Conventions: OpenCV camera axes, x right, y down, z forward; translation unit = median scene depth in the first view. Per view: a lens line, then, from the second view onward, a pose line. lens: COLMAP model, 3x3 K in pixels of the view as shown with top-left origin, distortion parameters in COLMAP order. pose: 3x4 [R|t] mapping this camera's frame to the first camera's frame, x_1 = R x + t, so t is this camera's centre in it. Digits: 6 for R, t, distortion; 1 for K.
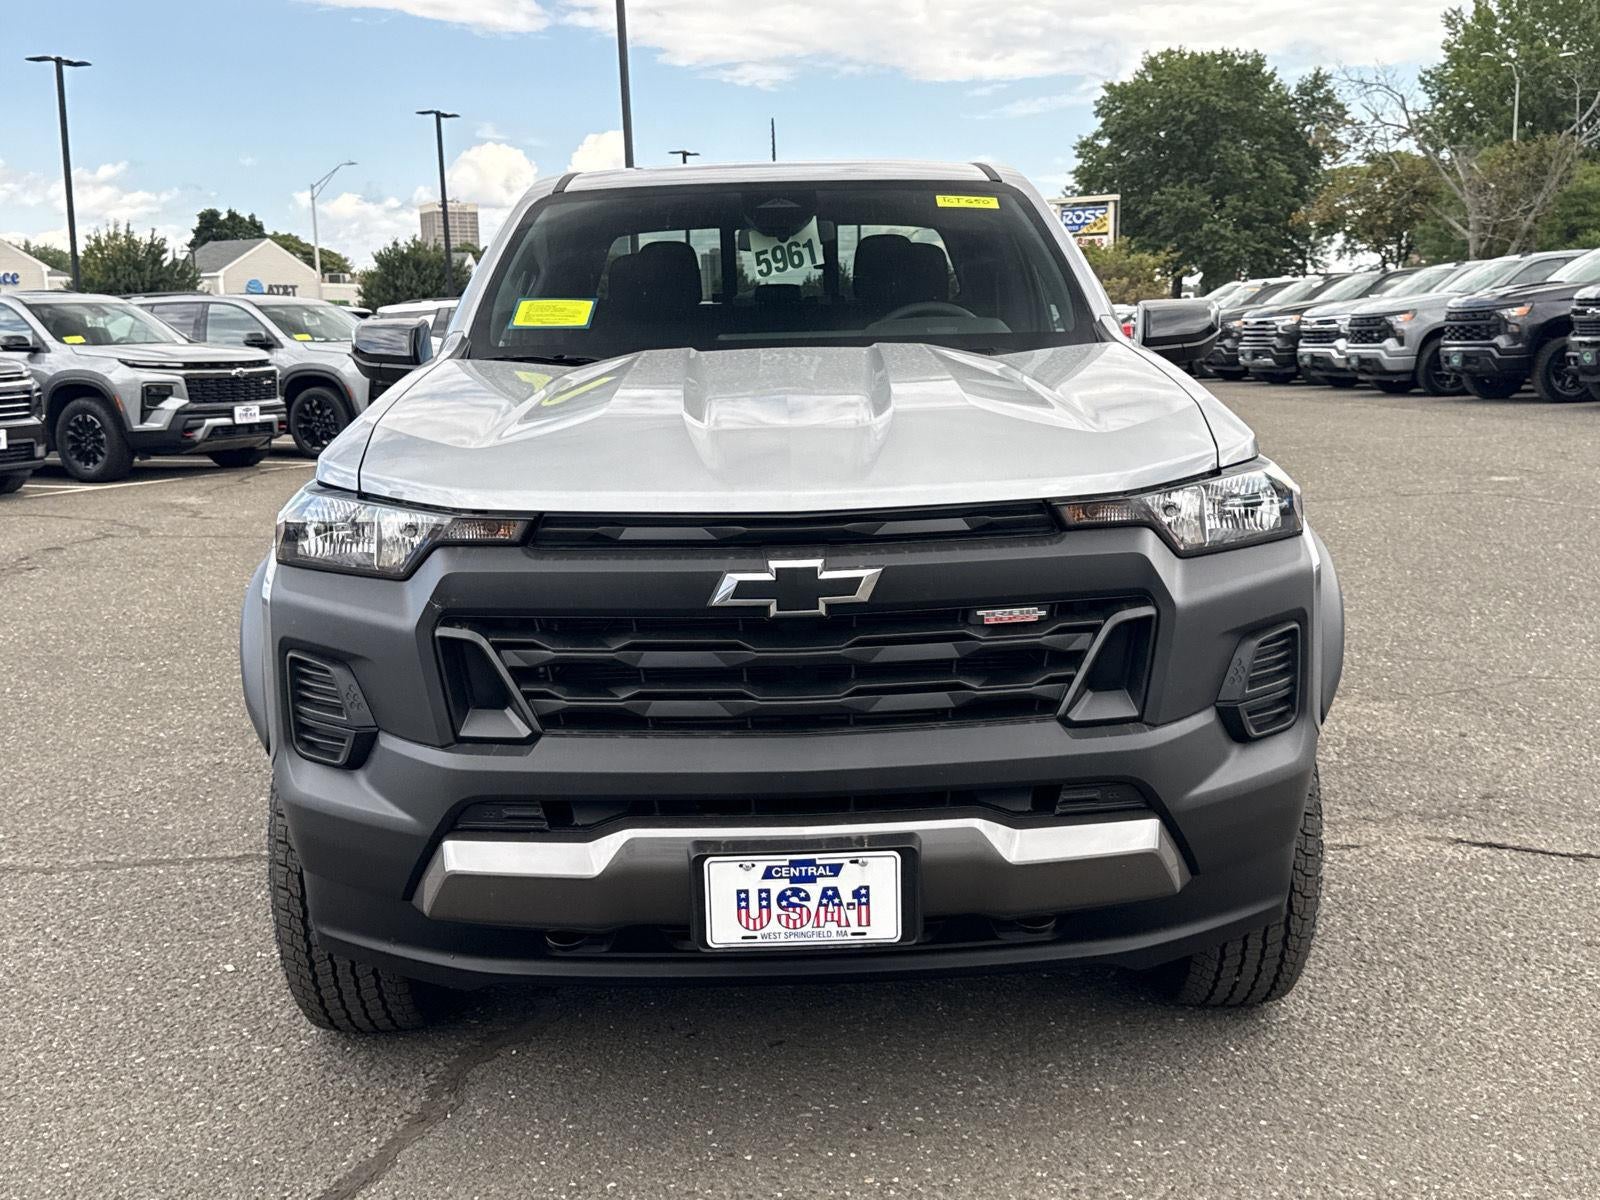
lens RADIAL K [[2131.8, 0, 800.0], [0, 2131.8, 600.0], [0, 0, 1]] dist [0.079207, -0.081633]
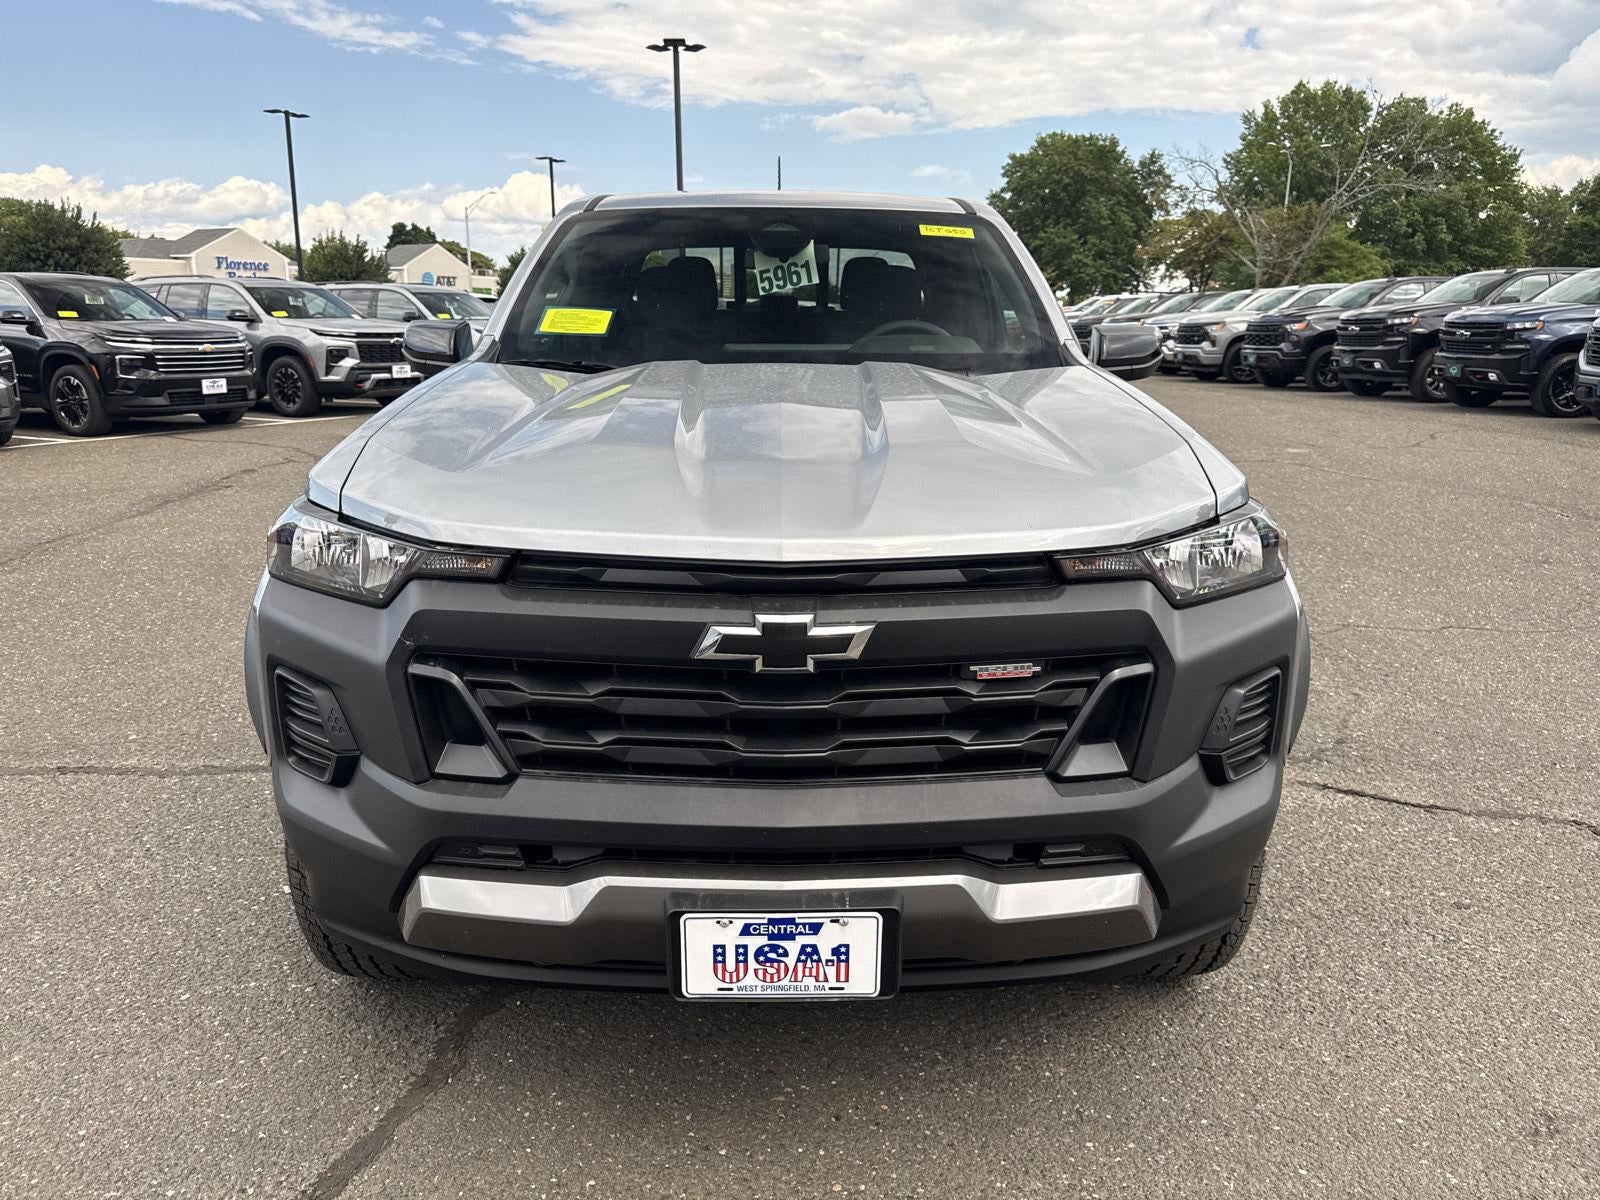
lens RADIAL K [[1221.5, 0, 800.0], [0, 1221.5, 600.0], [0, 0, 1]] dist [0.004944, 0.000432]
pose [[0.999477, 0.030593, 0.010445, -0.000623], [-0.031548, 0.993563, 0.108796, -0.070634], [-0.007049, -0.109068, 0.994009, 0.393036]]
